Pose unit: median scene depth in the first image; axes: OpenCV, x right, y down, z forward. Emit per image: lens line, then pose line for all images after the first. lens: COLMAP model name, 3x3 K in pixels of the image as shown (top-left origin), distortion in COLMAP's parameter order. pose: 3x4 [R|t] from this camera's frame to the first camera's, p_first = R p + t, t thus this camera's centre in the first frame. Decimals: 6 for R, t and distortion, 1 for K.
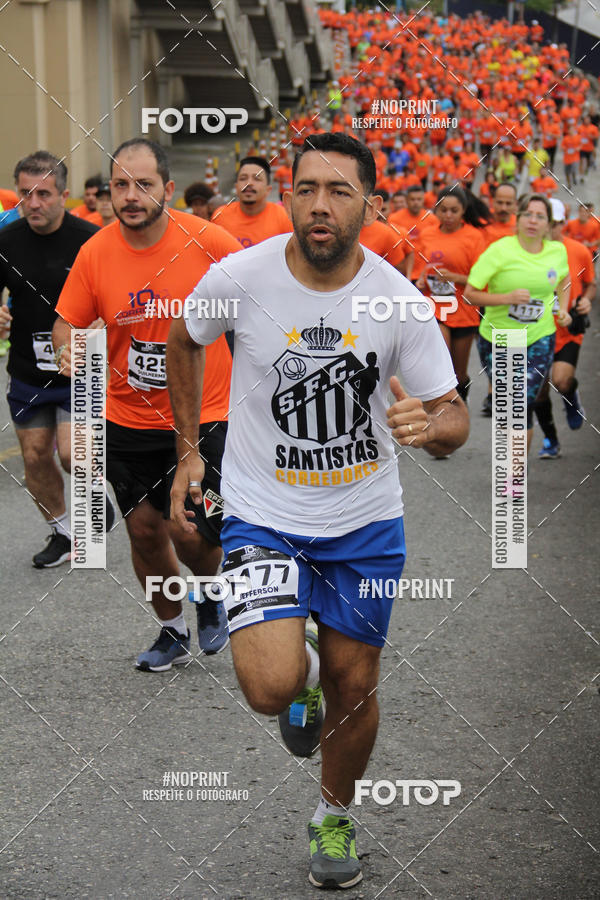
lens RADIAL K [[2518.7, 0, 301.0], [0, 2518.7, 471.9], [0, 0, 1]] dist [0.613802, -0.534482]
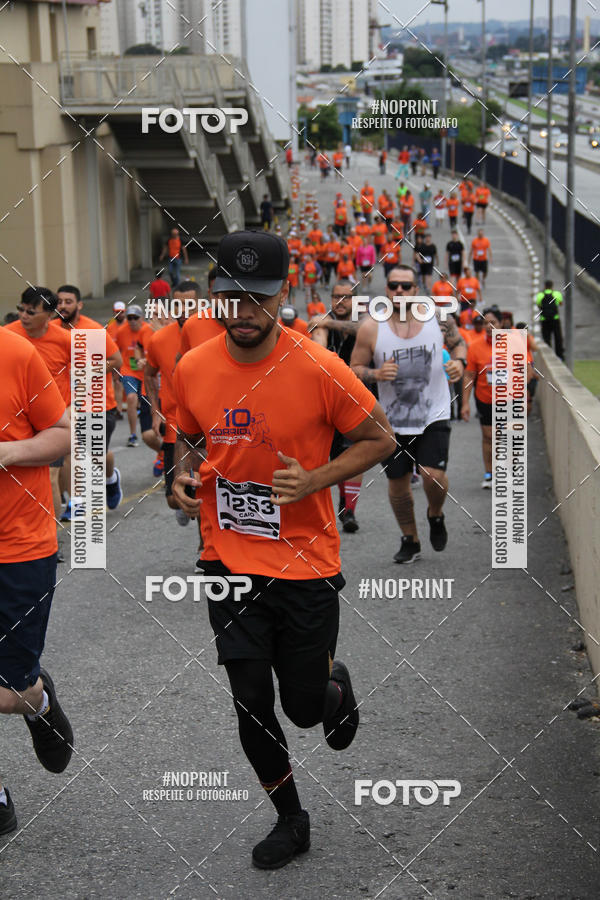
lens RADIAL K [[2327.7, 0, 300.0], [0, 2327.7, 450.0], [0, 0, 1]] dist [0.547915, 0.208246]
pose [[0.999339, -0.028883, 0.022078, -0.027460], [0.029908, 0.998418, -0.047623, 0.012494], [-0.020668, 0.048252, 0.998621, -0.104688]]
